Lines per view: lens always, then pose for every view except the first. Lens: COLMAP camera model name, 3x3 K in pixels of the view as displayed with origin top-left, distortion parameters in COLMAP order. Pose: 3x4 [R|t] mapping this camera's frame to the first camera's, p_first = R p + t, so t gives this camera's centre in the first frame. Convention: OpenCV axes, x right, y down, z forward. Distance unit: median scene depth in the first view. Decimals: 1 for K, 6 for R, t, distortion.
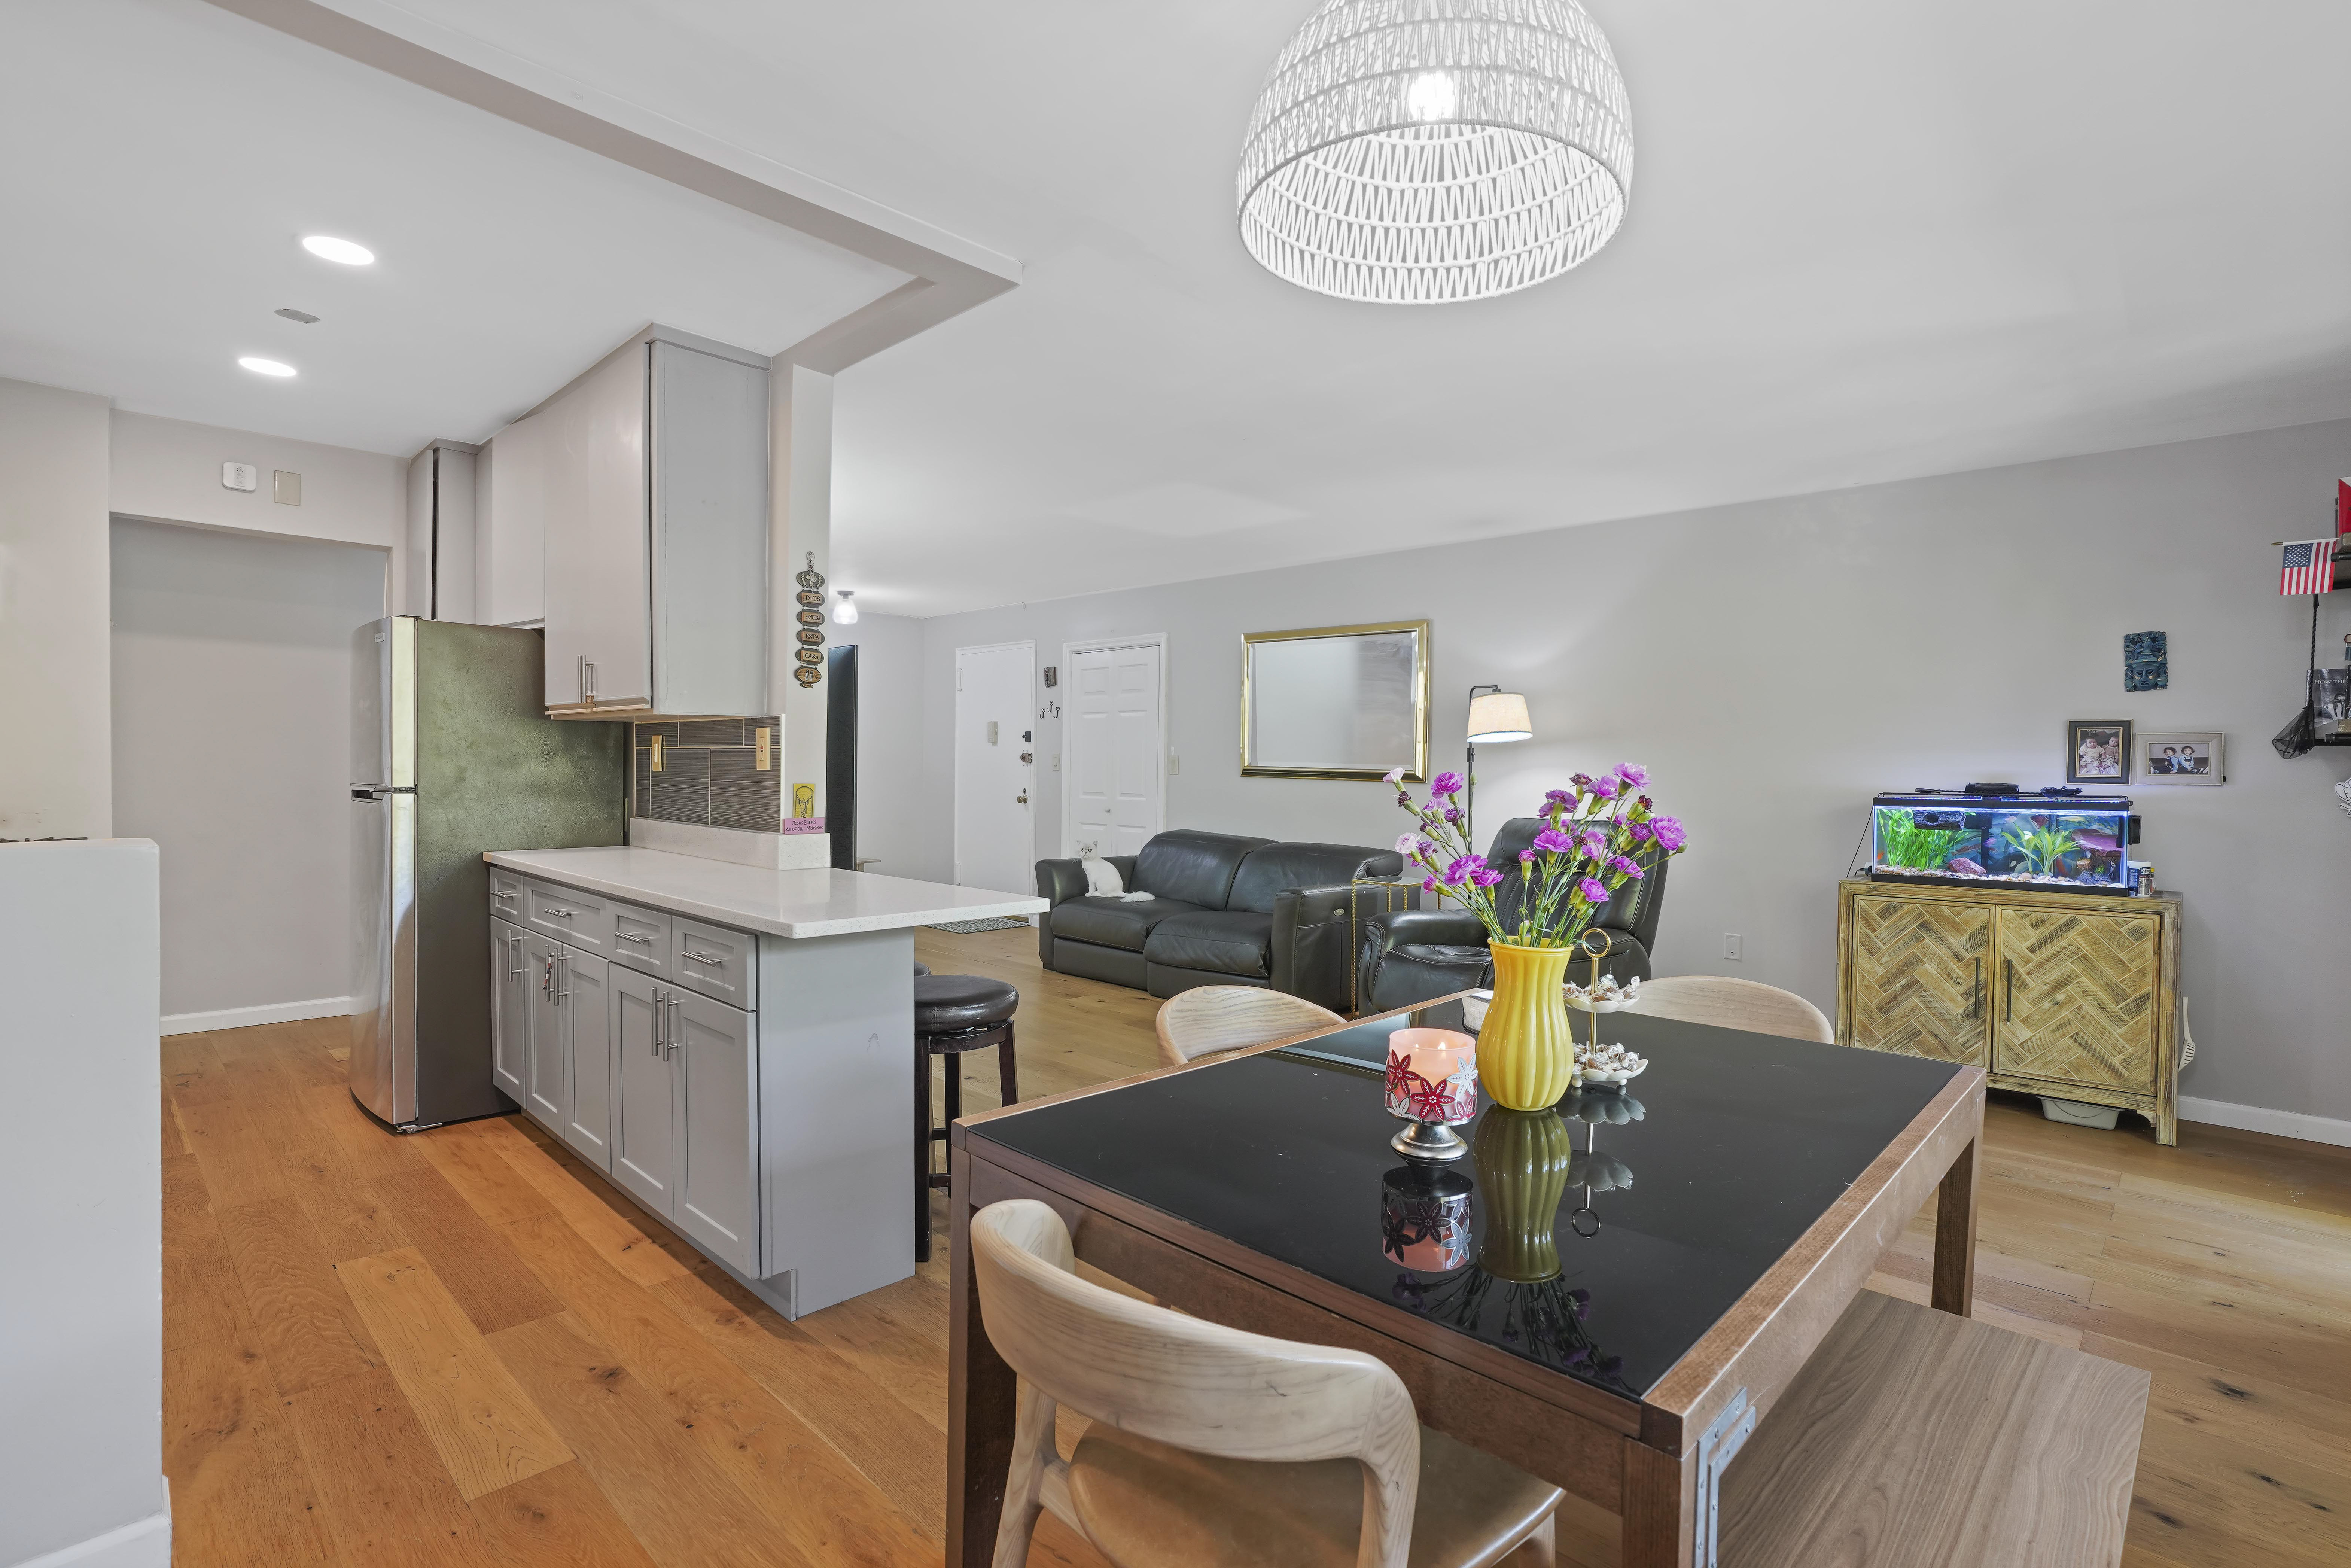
lens RADIAL K [[1090.4, 0, 1194.3], [0, 1090.4, 800.0], [0, 0, 1]] dist [-0.051100, 0.019752]
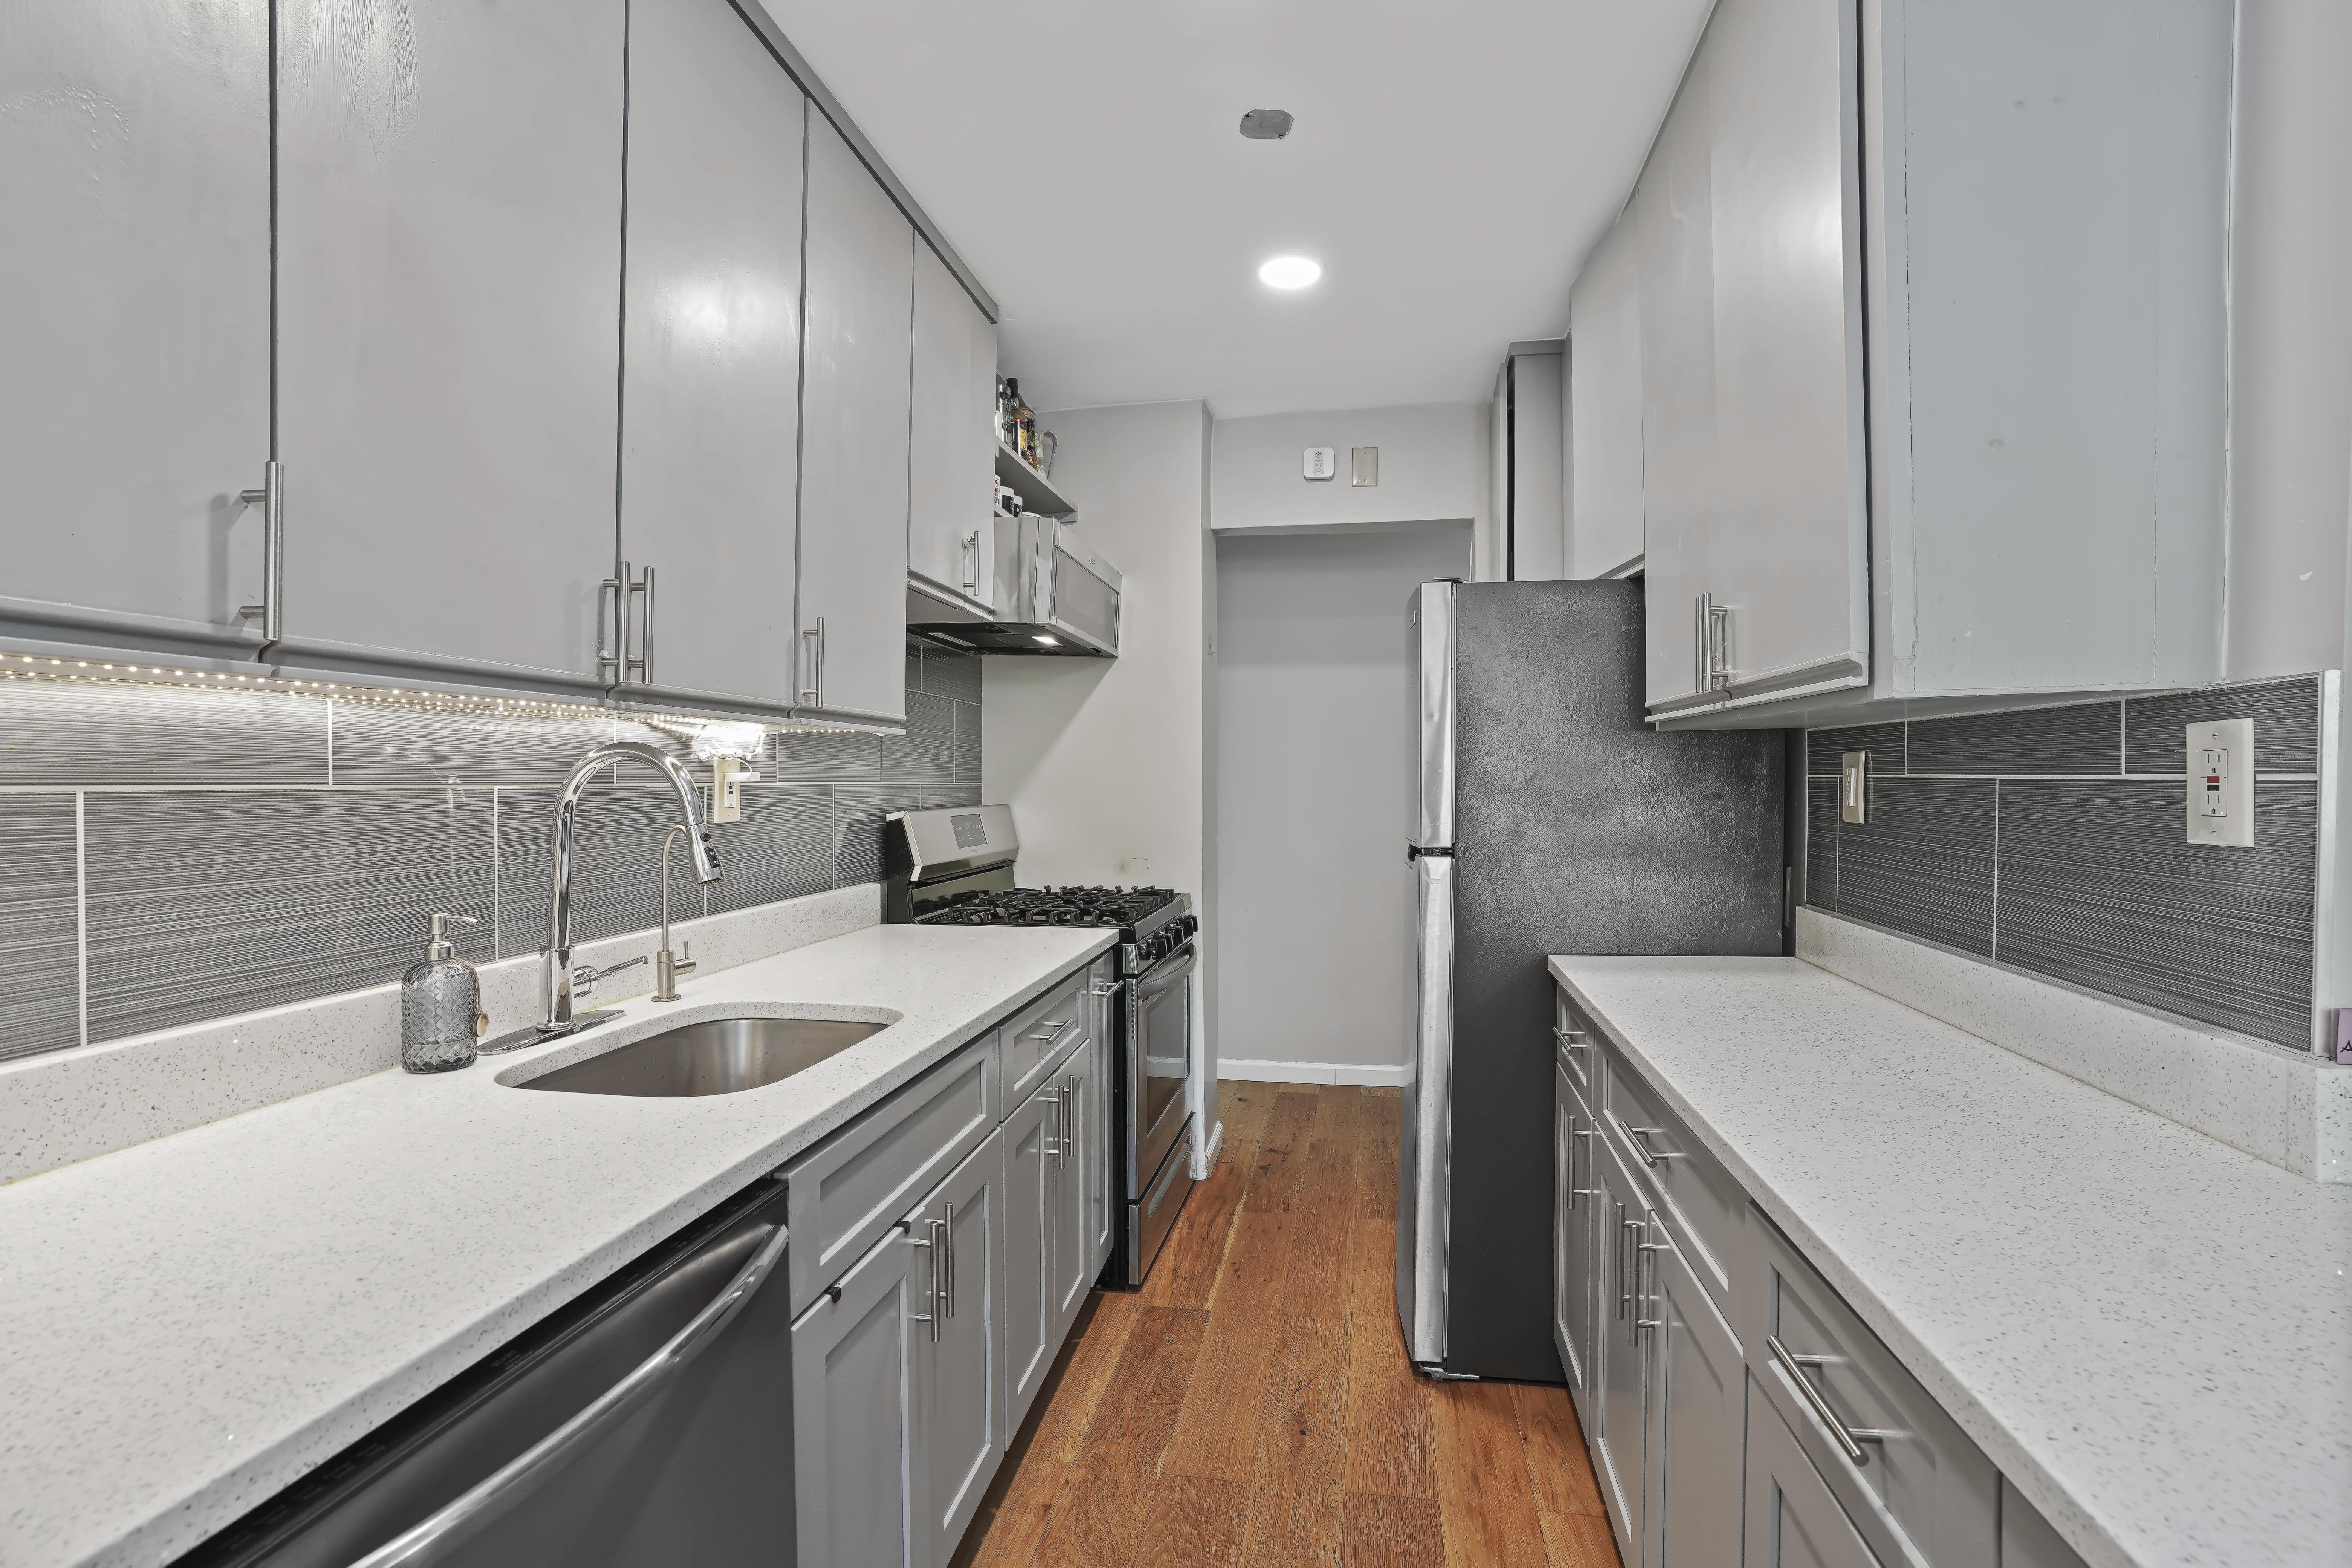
lens RADIAL K [[1090.9, 0, 1186.7], [0, 1090.9, 816.0], [0, 0, 1]] dist [-0.051100, 0.019752]
pose [[0.555095, 0.009916, -0.831728, -0.253080], [-0.009247, 0.999941, 0.005750, -0.030091], [0.831736, 0.004499, 0.555153, 0.460210]]
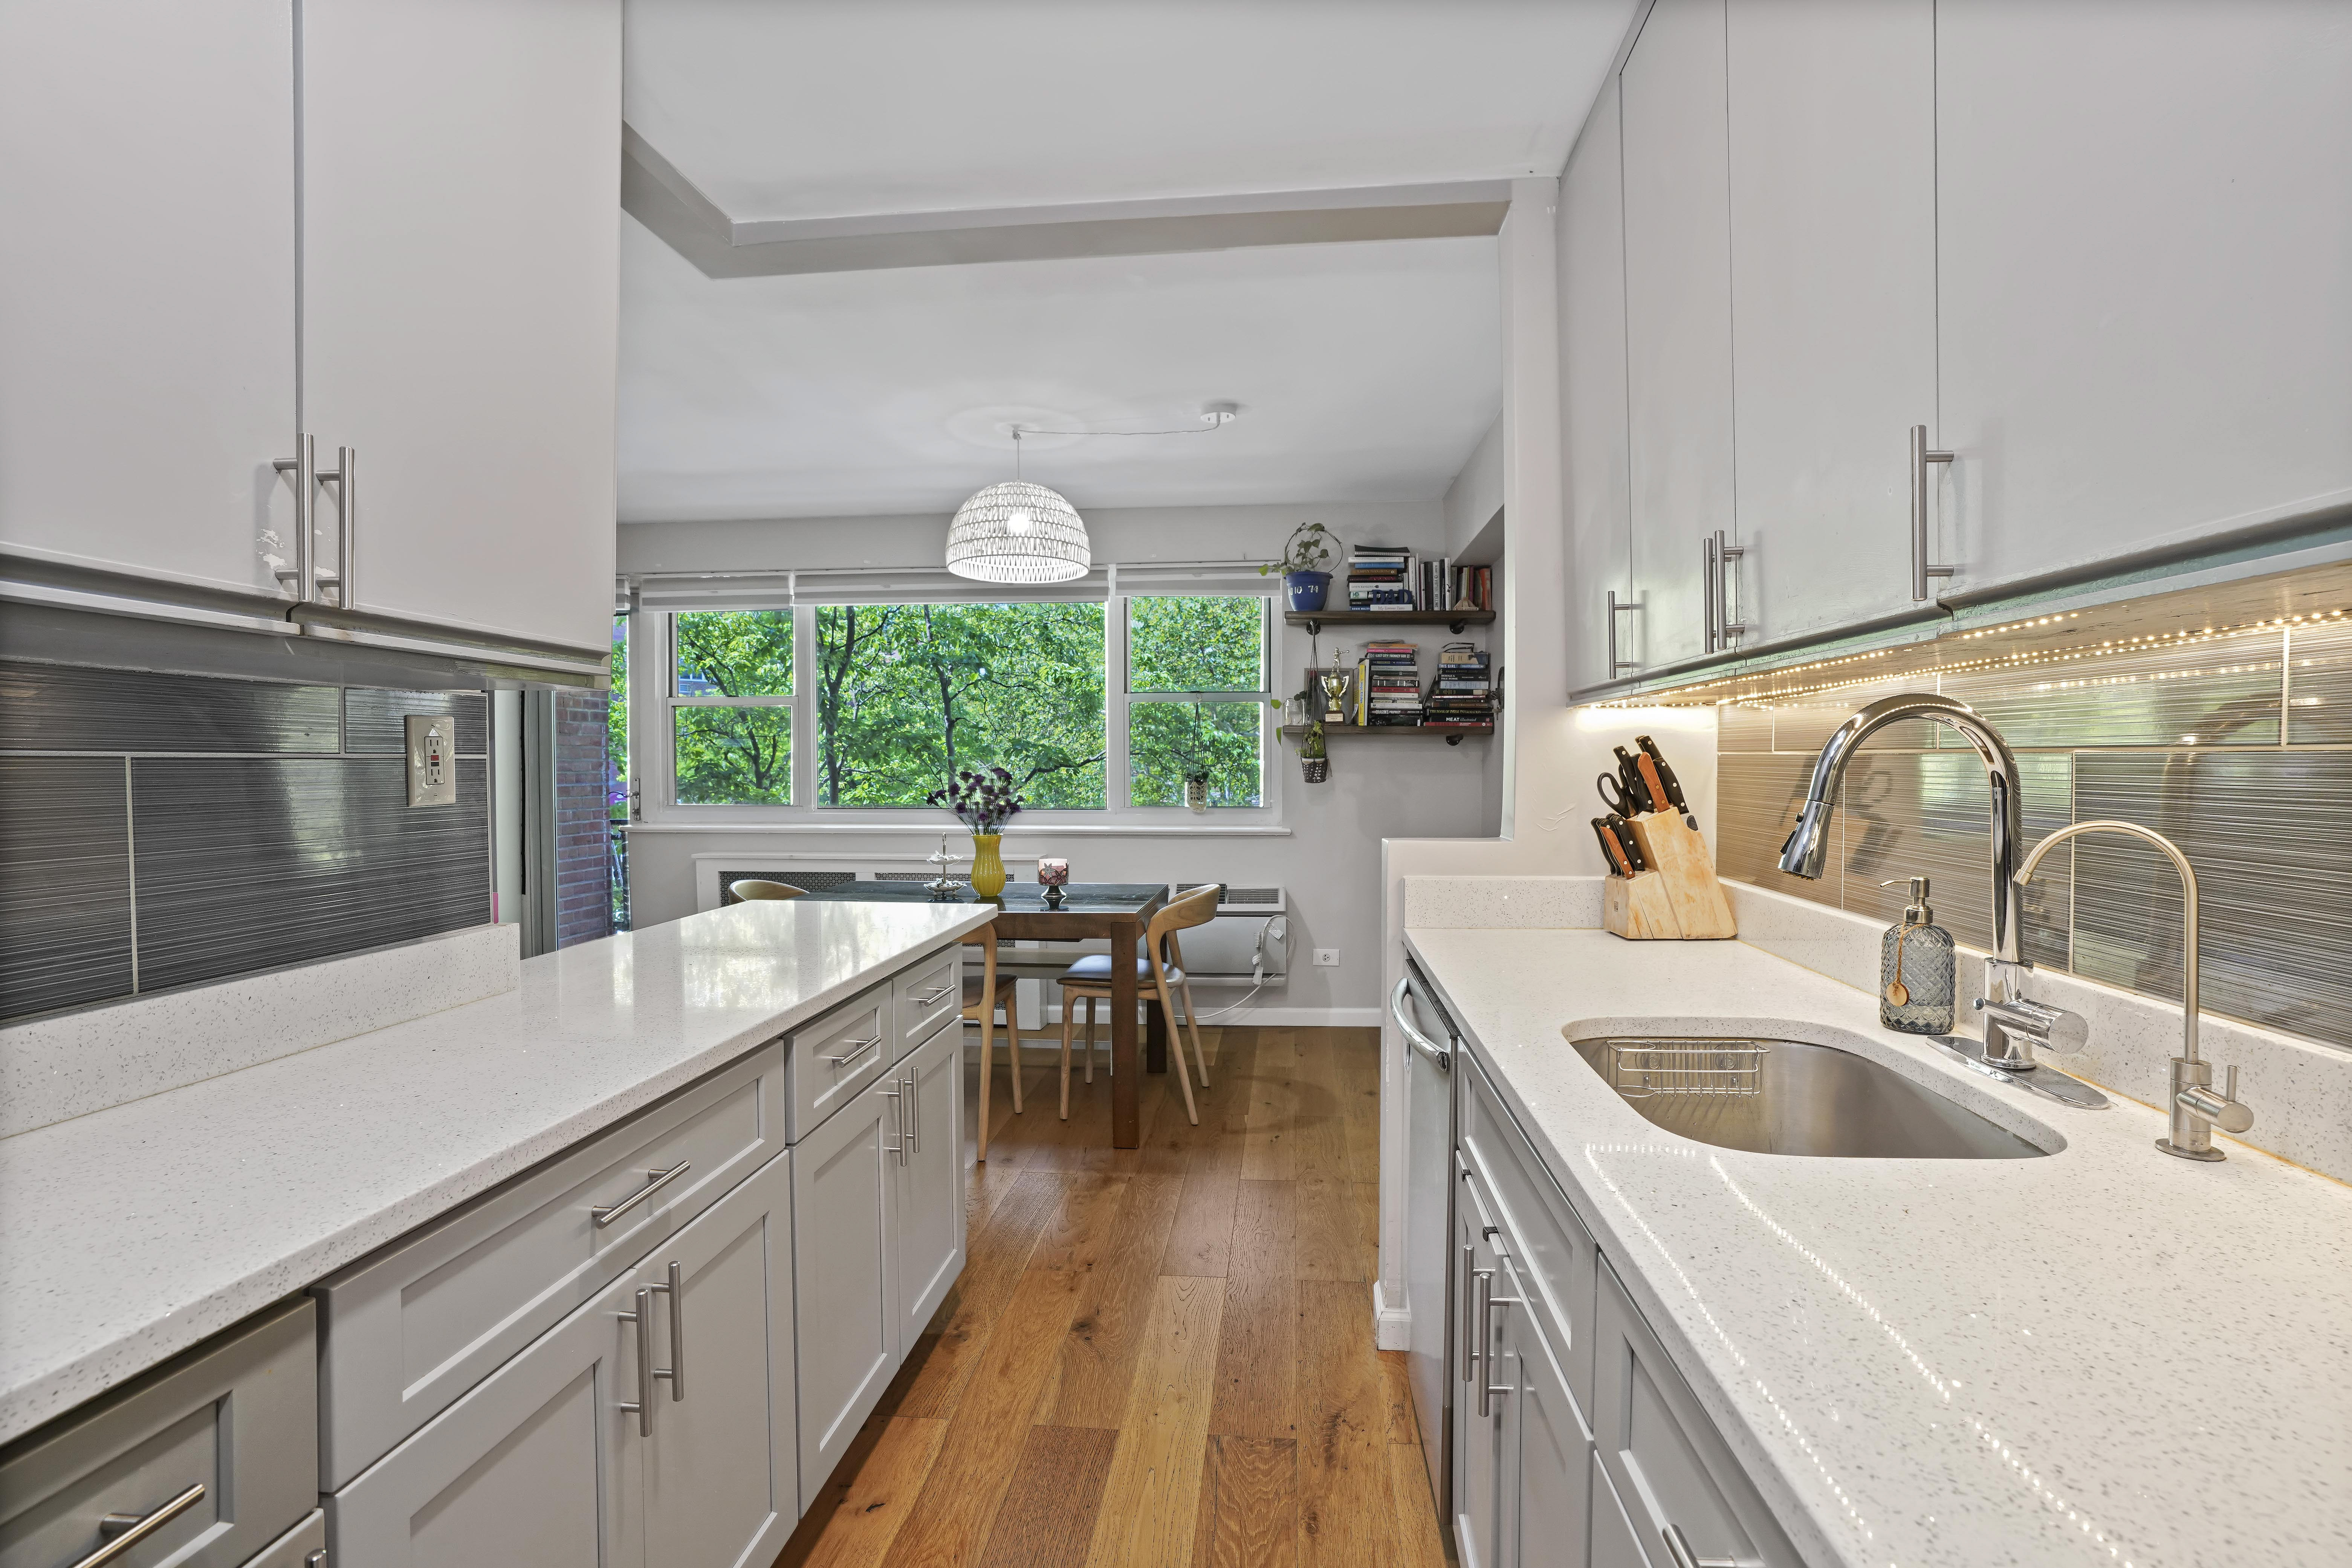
lens RADIAL K [[1090.9, 0, 1190.7], [0, 1090.9, 792.1], [0, 0, 1]] dist [-0.051100, 0.019752]
pose [[-0.615219, -0.035492, 0.787557, -0.808135], [0.015528, 0.998247, 0.057117, -0.046261], [-0.788204, 0.047369, -0.613589, 0.854914]]
